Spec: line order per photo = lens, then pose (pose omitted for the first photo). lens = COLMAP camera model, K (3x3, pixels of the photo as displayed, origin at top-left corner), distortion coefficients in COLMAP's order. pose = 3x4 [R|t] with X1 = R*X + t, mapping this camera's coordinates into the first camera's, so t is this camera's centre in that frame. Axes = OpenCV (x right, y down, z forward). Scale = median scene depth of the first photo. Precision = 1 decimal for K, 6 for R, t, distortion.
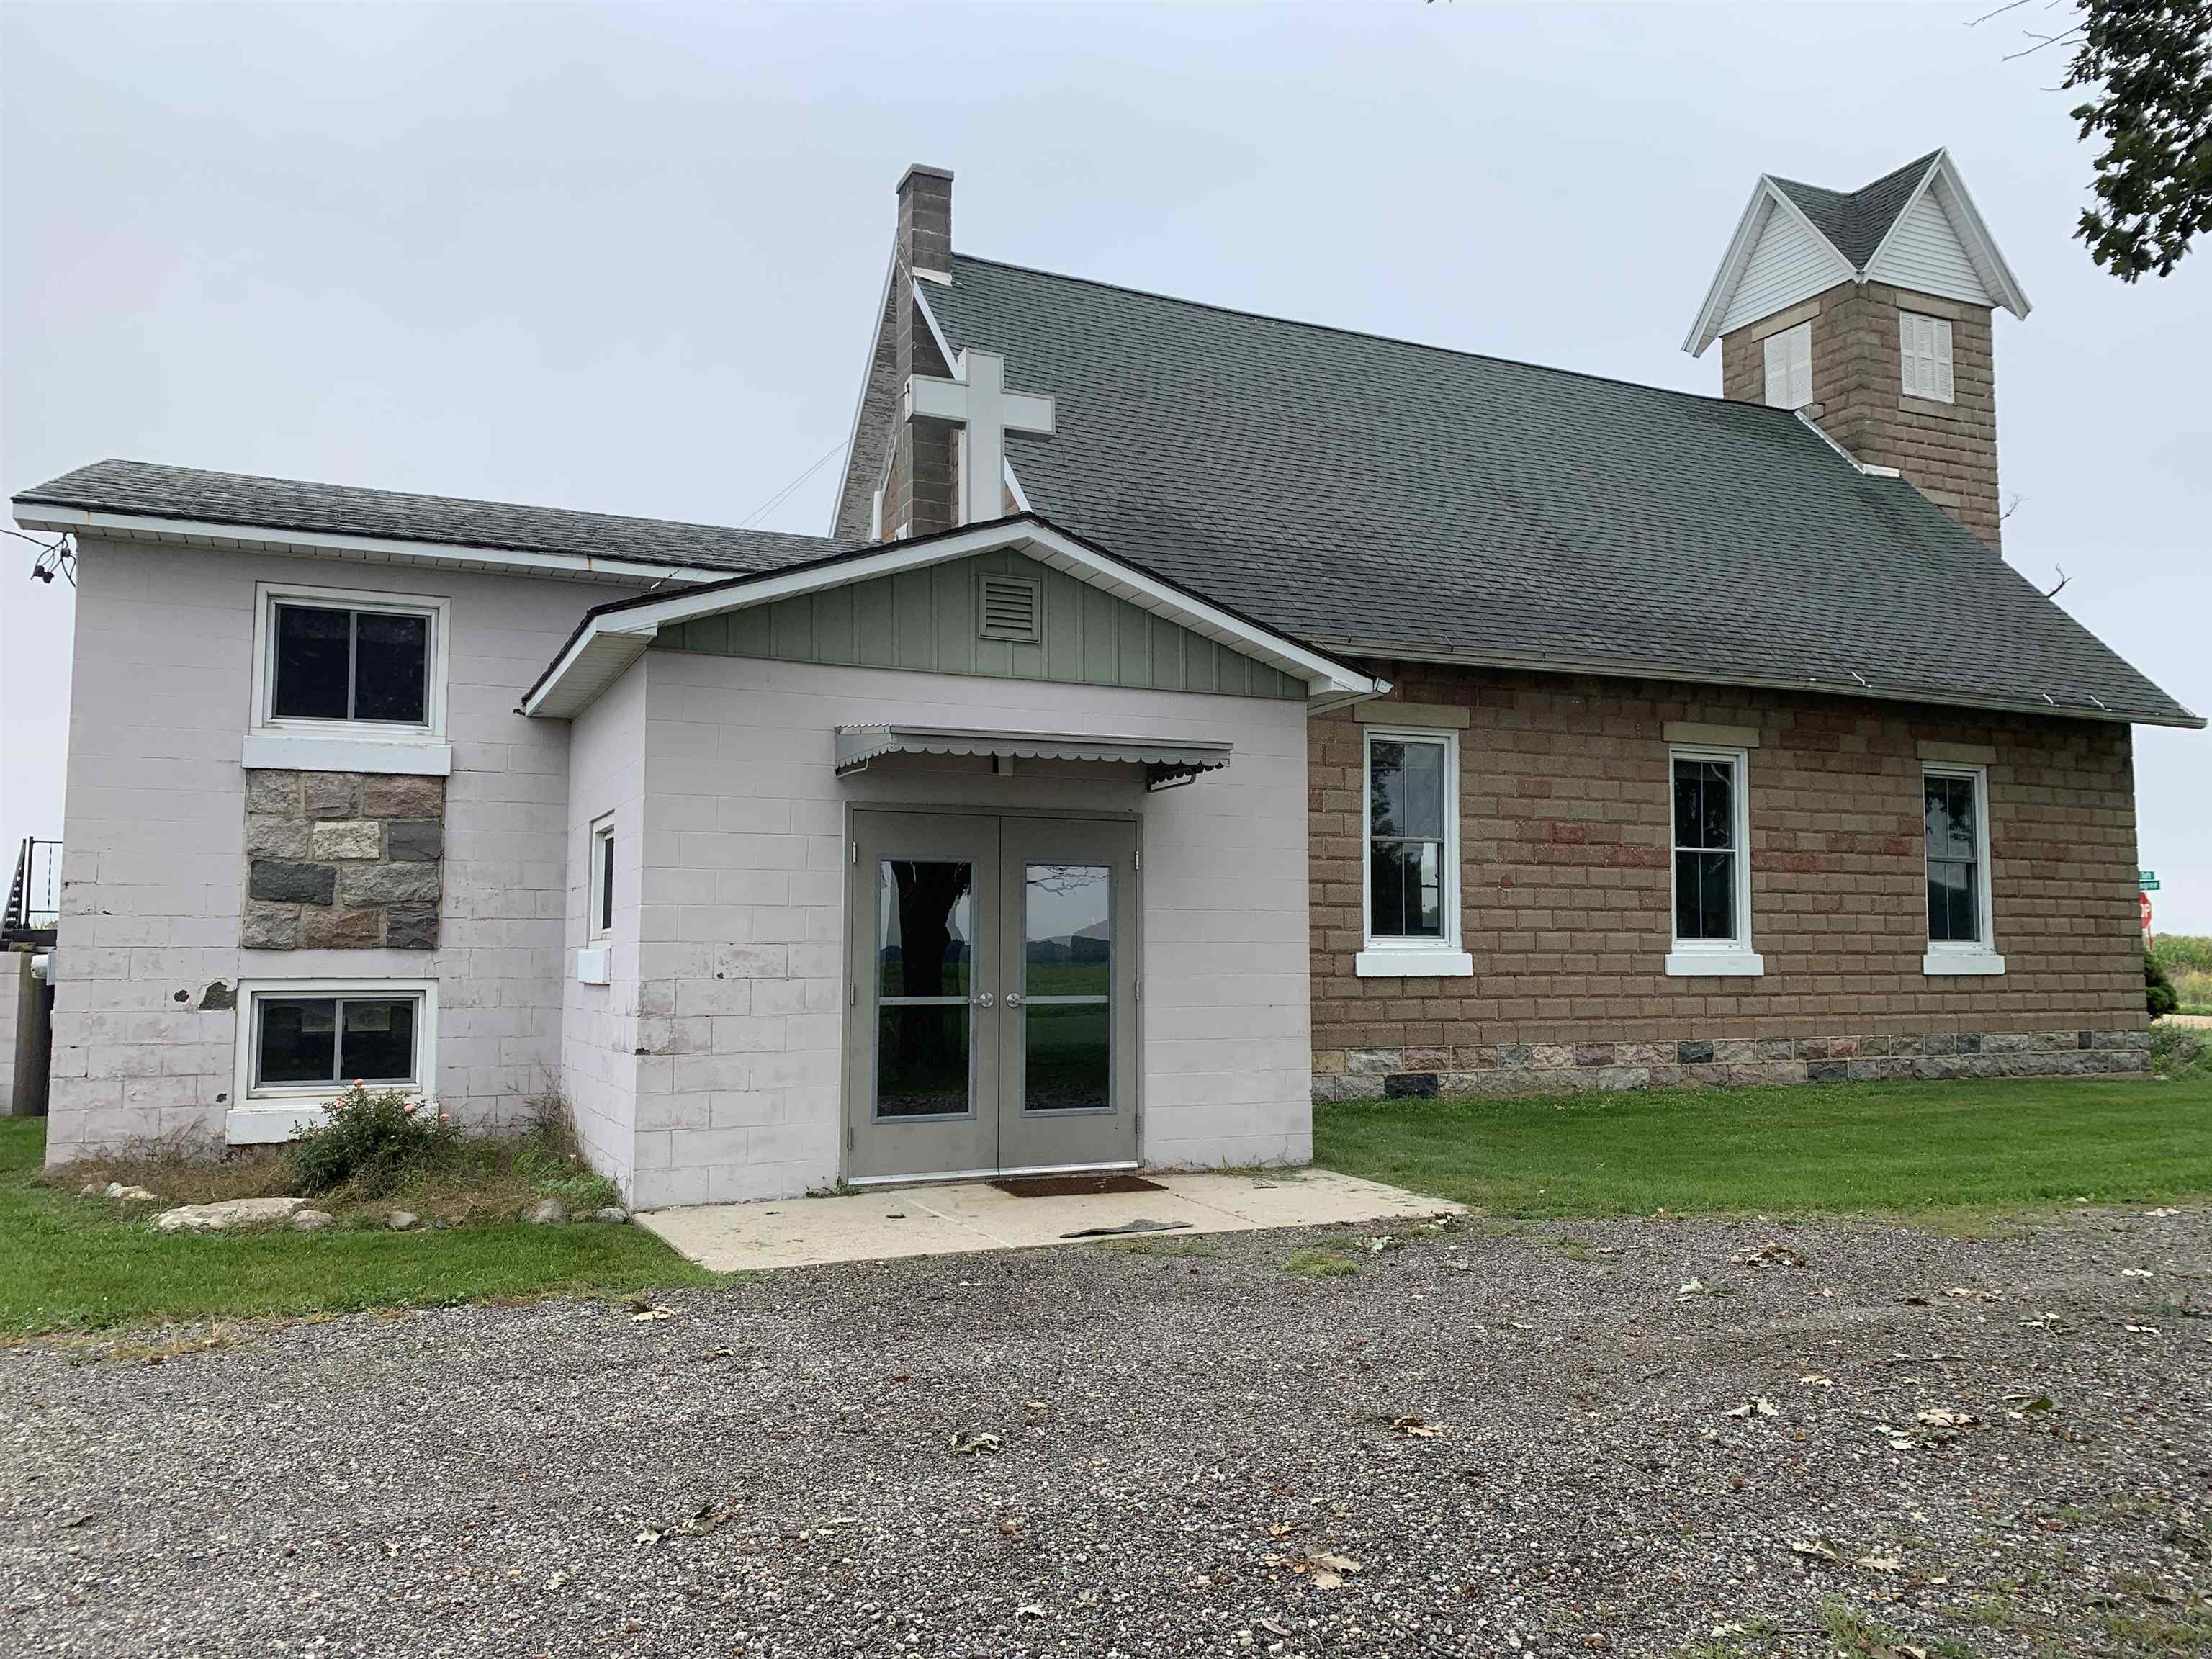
lens RADIAL K [[1689.7, 0, 1105.6], [0, 1689.7, 828.5], [0, 0, 1]] dist [0.050442, -0.050297]
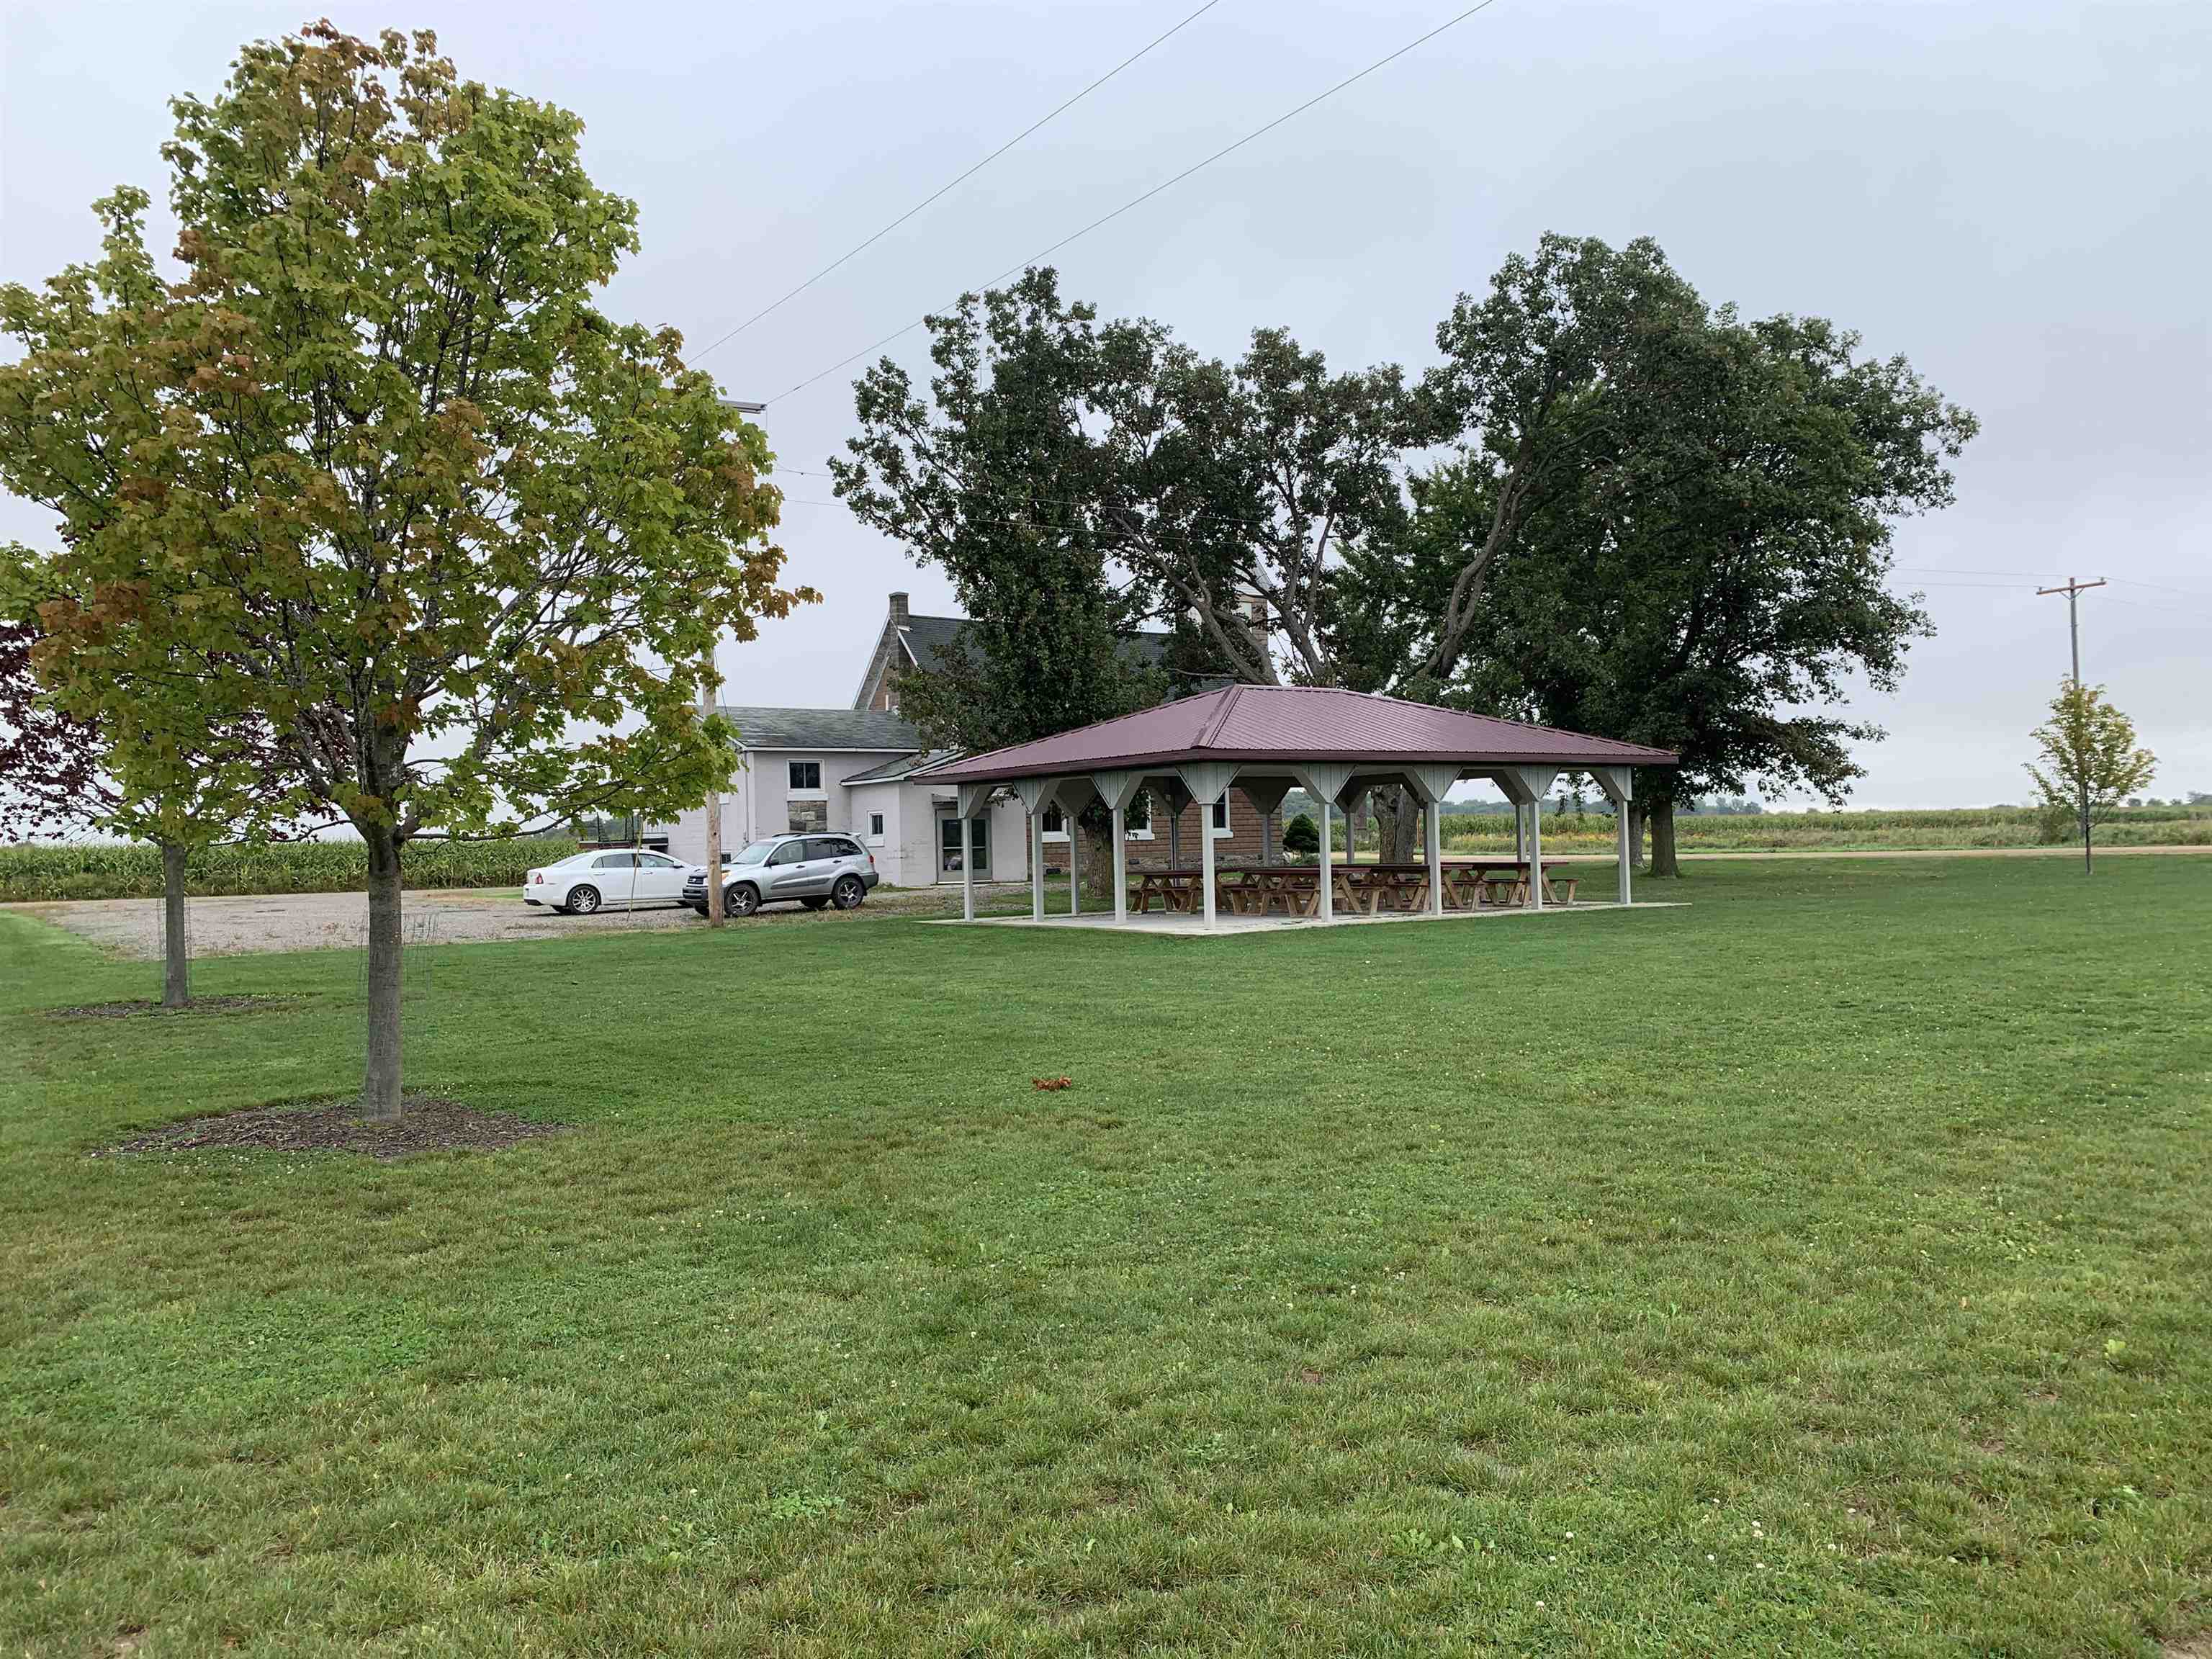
lens RADIAL K [[1689.7, 0, 1107.0], [0, 1689.7, 828.7], [0, 0, 1]] dist [0.050442, -0.050297]
pose [[0.988555, -0.029439, 0.147962, -0.322986], [0.022000, 0.998422, 0.051664, -0.167787], [-0.149249, -0.047818, 0.987643, -3.409174]]
